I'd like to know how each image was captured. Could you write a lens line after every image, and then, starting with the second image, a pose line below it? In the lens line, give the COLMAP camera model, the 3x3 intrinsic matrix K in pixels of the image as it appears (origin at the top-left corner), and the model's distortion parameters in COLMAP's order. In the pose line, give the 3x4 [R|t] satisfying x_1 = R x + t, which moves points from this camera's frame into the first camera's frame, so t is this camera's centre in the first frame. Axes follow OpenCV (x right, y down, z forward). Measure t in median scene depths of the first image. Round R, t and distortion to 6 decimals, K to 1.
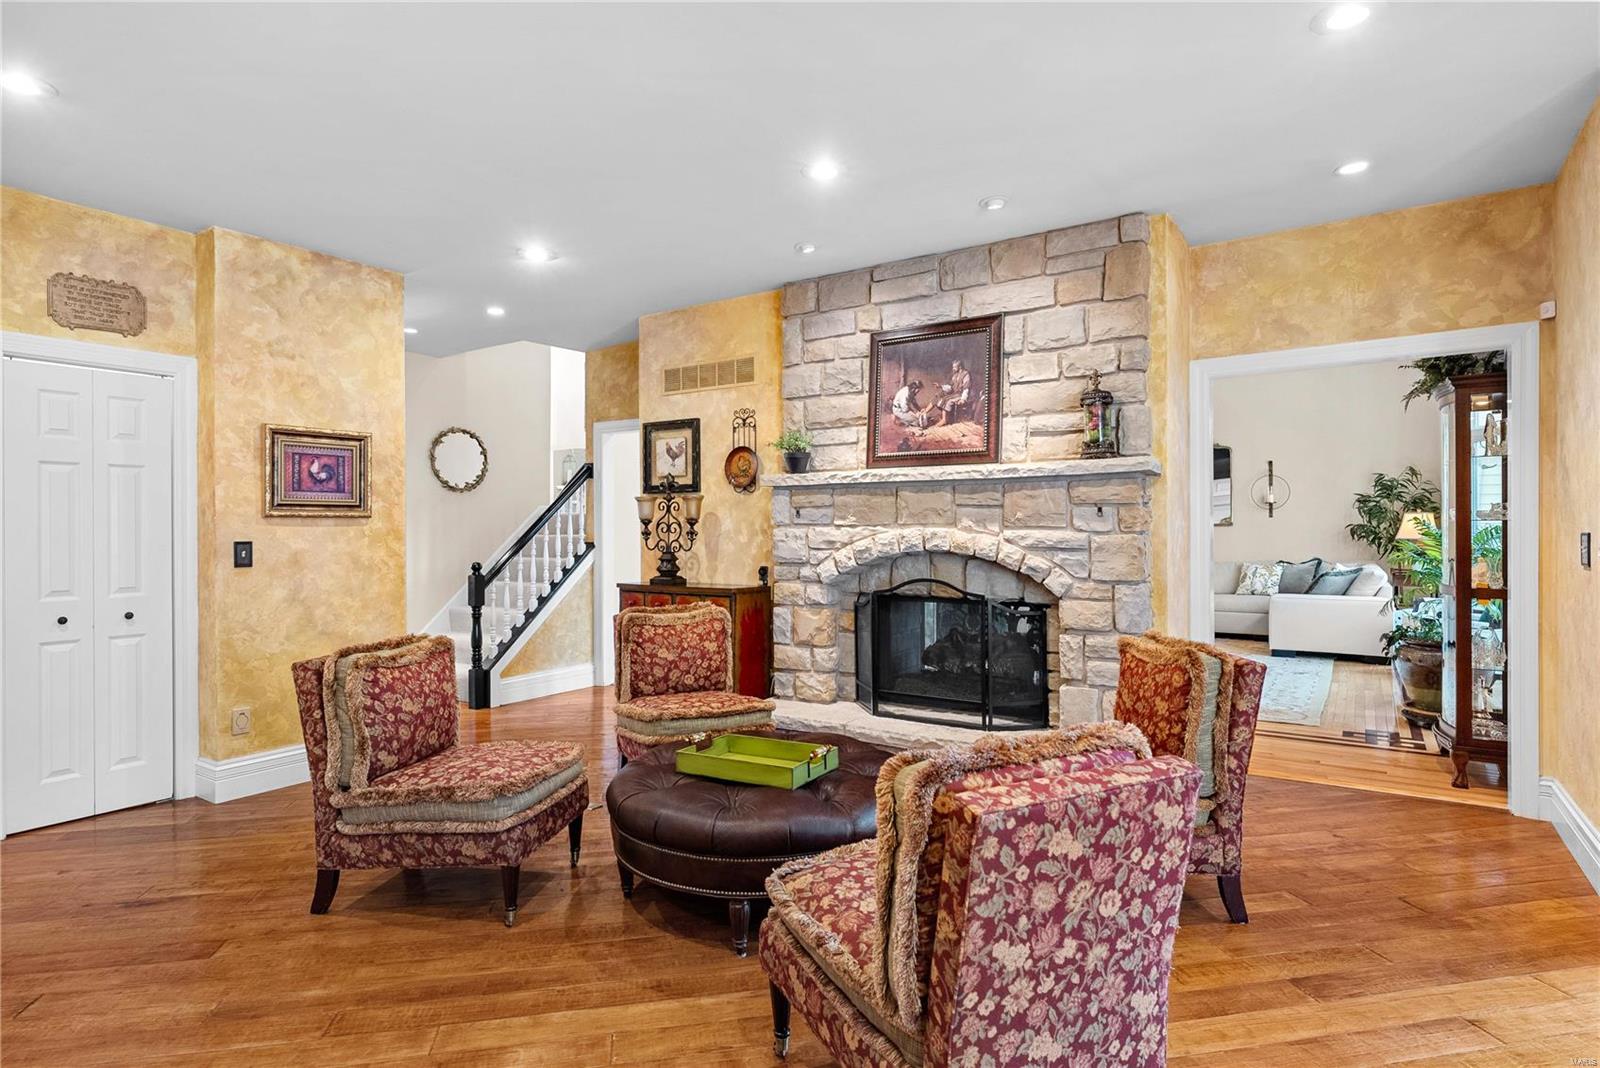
lens RADIAL K [[837.1, 0, 804.2], [0, 837.1, 530.6], [0, 0, 1]] dist [-0.004377, -0.001148]
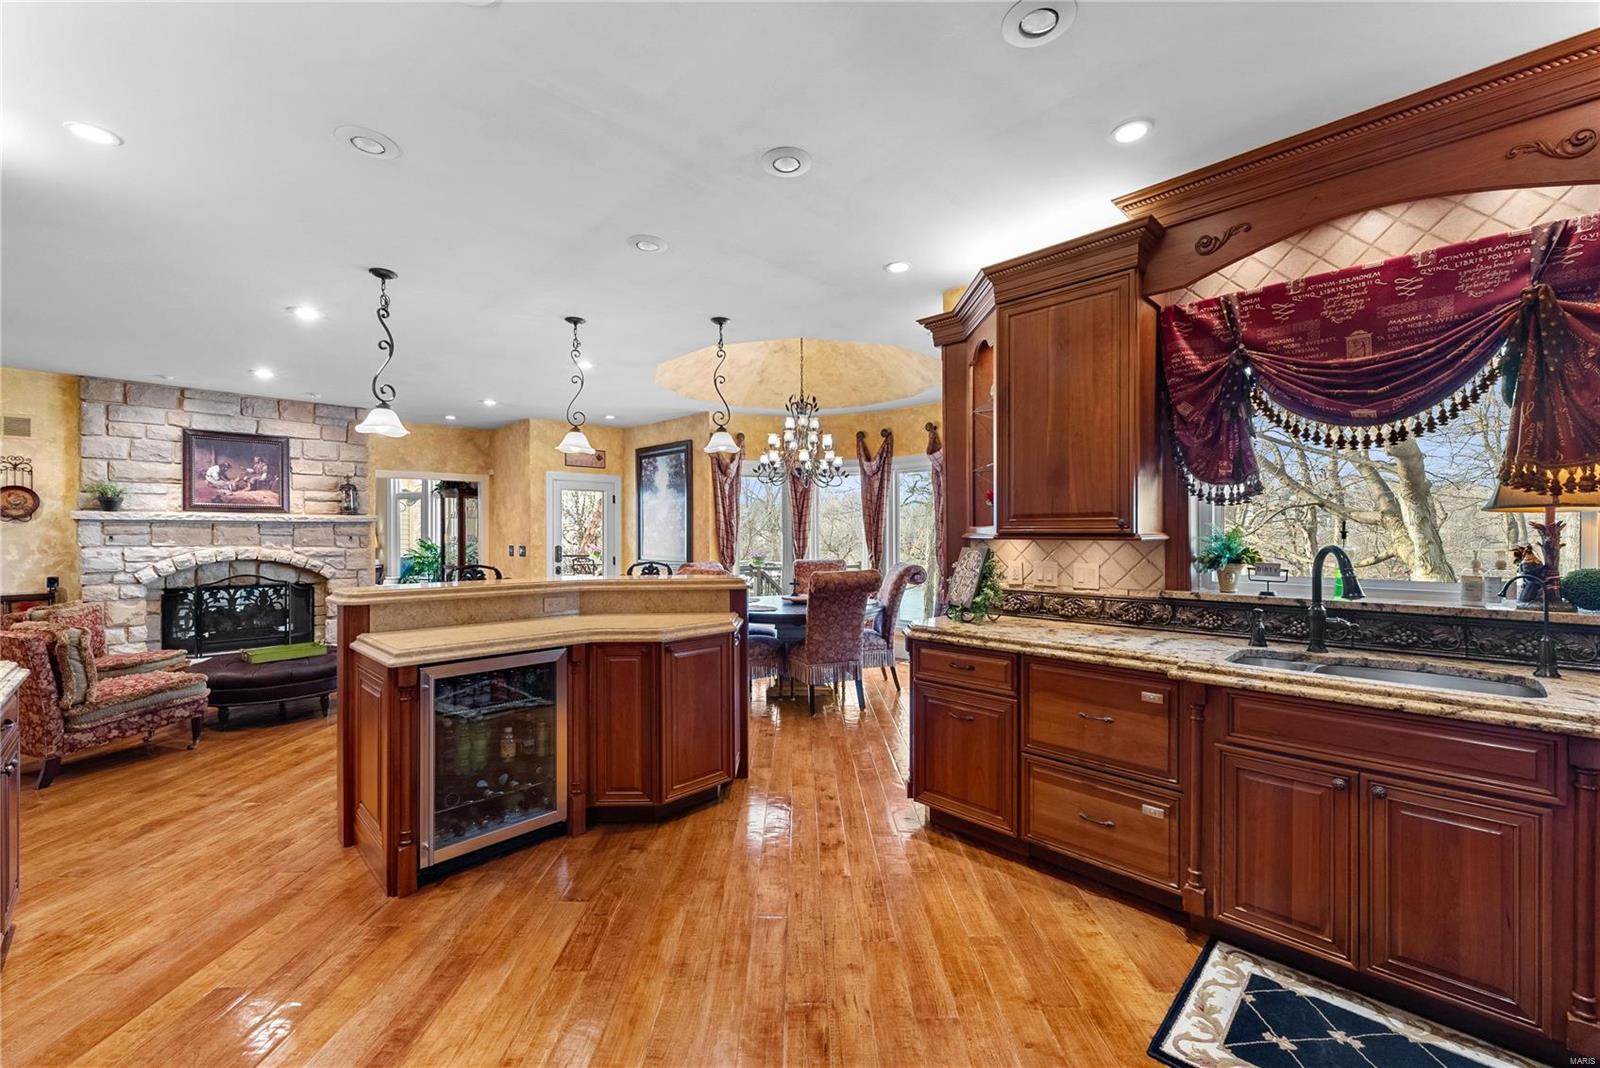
lens RADIAL K [[654.6, 0, 800.0], [0, 654.6, 534.0], [0, 0, 1]] dist [-0.000283, -0.000055]
pose [[0.192065, 0.004212, 0.981373, -0.985979], [0.006359, 0.999964, -0.005536, -0.015300], [-0.981362, 0.007304, 0.192031, -0.448588]]
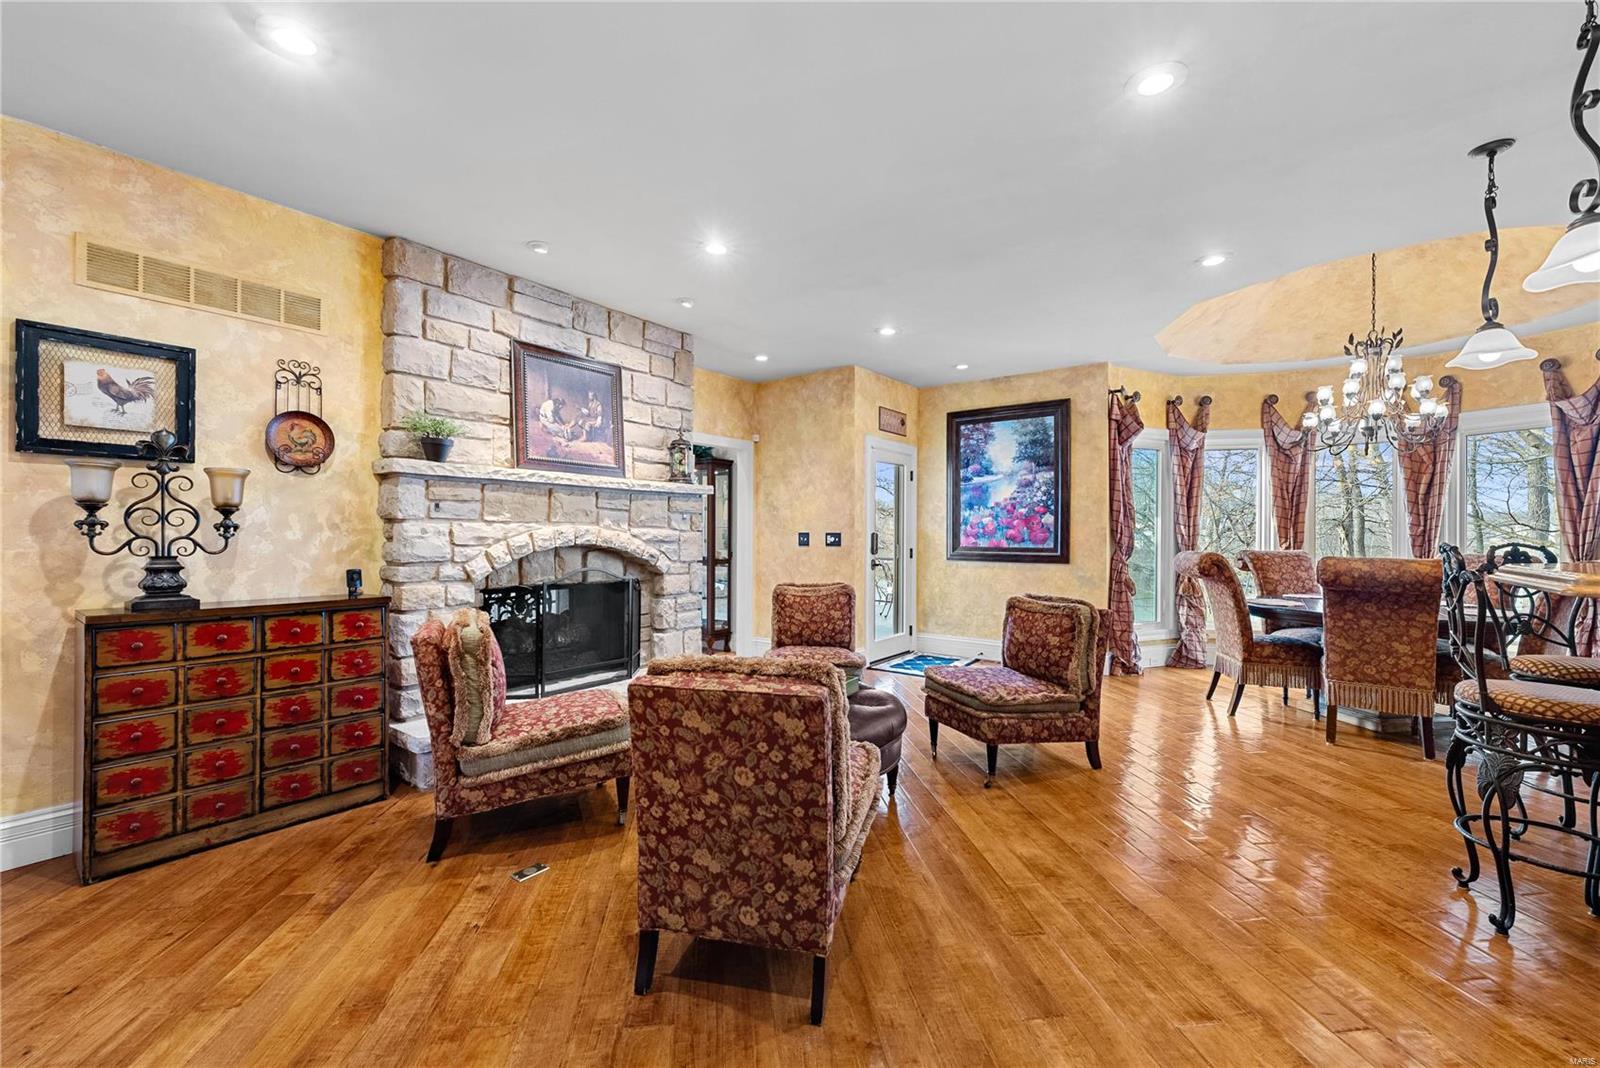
lens RADIAL K [[652.6, 0, 790.6], [0, 652.6, 536.7], [0, 0, 1]] dist [-0.000751, -0.000146]
pose [[0.068270, 0.004142, 0.997658, -0.742290], [-0.000214, 0.999991, -0.004137, 0.016074], [-0.997667, 0.000069, 0.068271, 0.623291]]
